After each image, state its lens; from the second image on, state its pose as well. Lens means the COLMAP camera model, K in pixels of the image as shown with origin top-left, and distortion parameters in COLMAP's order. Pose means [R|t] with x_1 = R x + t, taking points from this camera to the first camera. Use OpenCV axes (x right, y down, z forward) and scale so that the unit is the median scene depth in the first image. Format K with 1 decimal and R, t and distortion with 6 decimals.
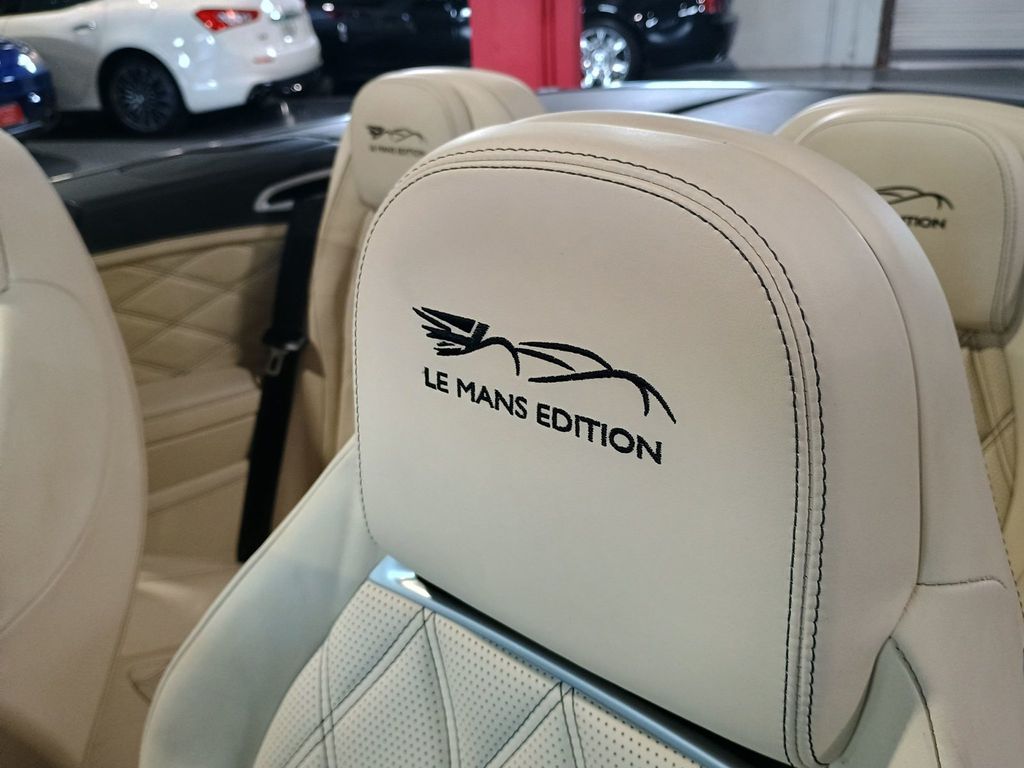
lens RADIAL K [[910.5, 0, 512.0], [0, 910.5, 384.0], [0, 0, 1]] dist [0.003525, -0.010526]
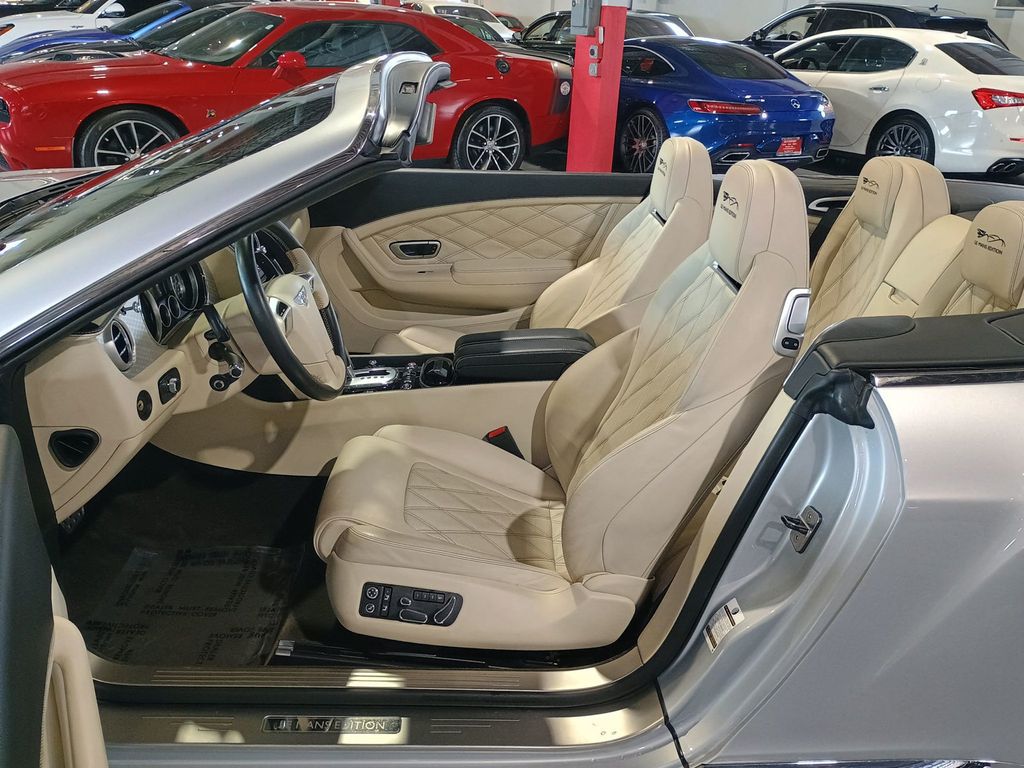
lens RADIAL K [[882.7, 0, 518.9], [0, 882.7, 384.7], [0, 0, 1]] dist [0.047405, -0.053958]
pose [[0.674351, 0.354714, -0.647634, 0.198388], [-0.383000, 0.917883, 0.103931, 0.060856], [0.631318, 0.177958, 0.754830, -0.238380]]
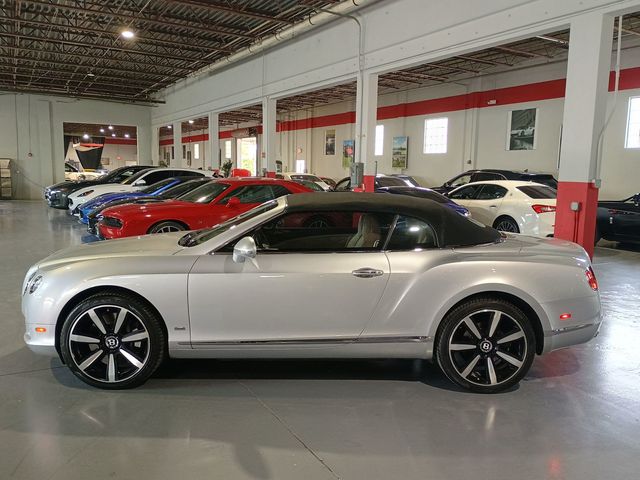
lens RADIAL K [[546.2, 0, 320.0], [0, 546.2, 240.0], [0, 0, 1]] dist [0.040102, -0.060716]
pose [[0.654048, 0.145724, -0.742284, 0.666460], [-0.363970, 0.920840, -0.139926, 0.188302], [0.663134, 0.361688, 0.655313, -0.604710]]
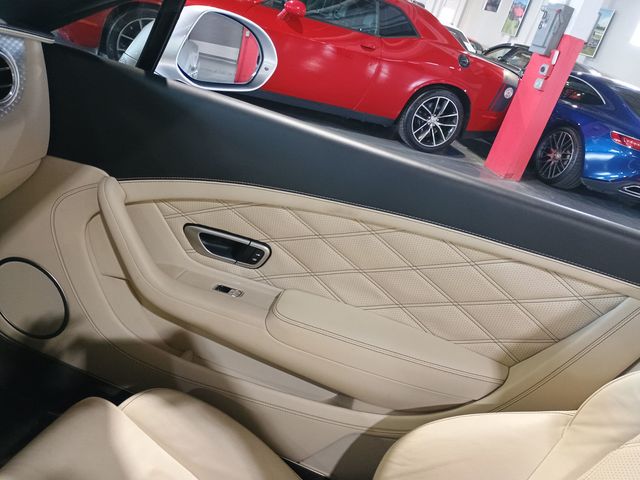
lens RADIAL K [[546.2, 0, 320.0], [0, 546.2, 240.0], [0, 0, 1]] dist [0.040102, -0.060716]
pose [[0.416501, 0.514929, -0.749250, -0.108134], [-0.636968, 0.753322, 0.163642, 0.006616], [0.648690, 0.409090, 0.641752, 0.049083]]
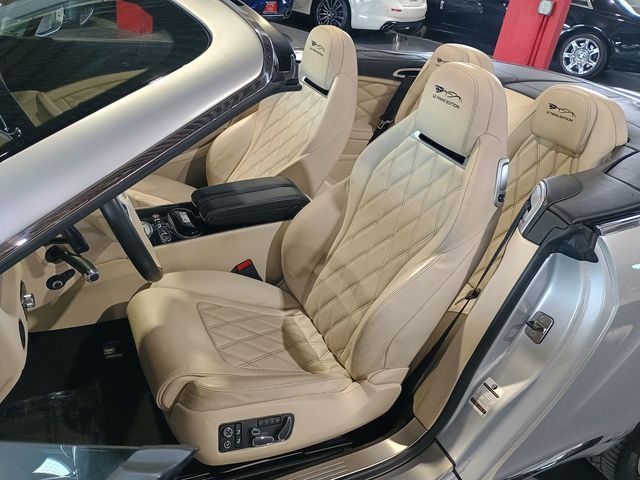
lens RADIAL K [[553.1, 0, 322.5], [0, 553.1, 238.8], [0, 0, 1]] dist [0.044645, -0.055205]
pose [[0.910077, 0.338330, -0.239359, 0.038413], [-0.327908, 0.941024, 0.083368, 0.069938], [0.253448, 0.002616, 0.967345, -0.243593]]
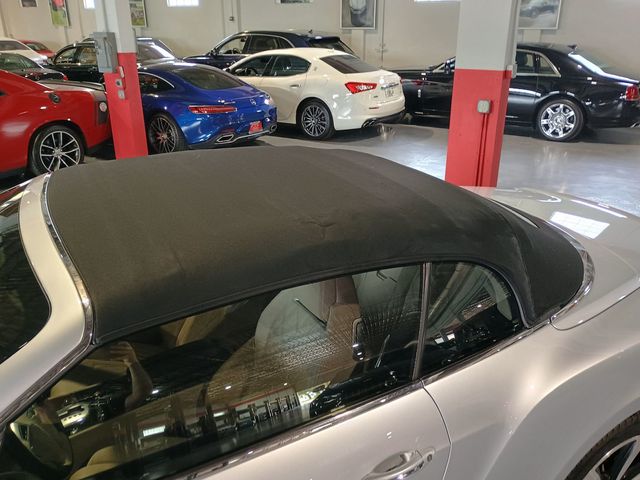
lens RADIAL K [[554.7, 0, 326.8], [0, 554.7, 246.9], [0, 0, 1]] dist [0.049037, -0.052733]
pose [[0.931085, 0.169311, -0.323131, 0.128599], [-0.186506, 0.982190, -0.022769, -0.011337], [0.313521, 0.081466, 0.946080, -0.276078]]
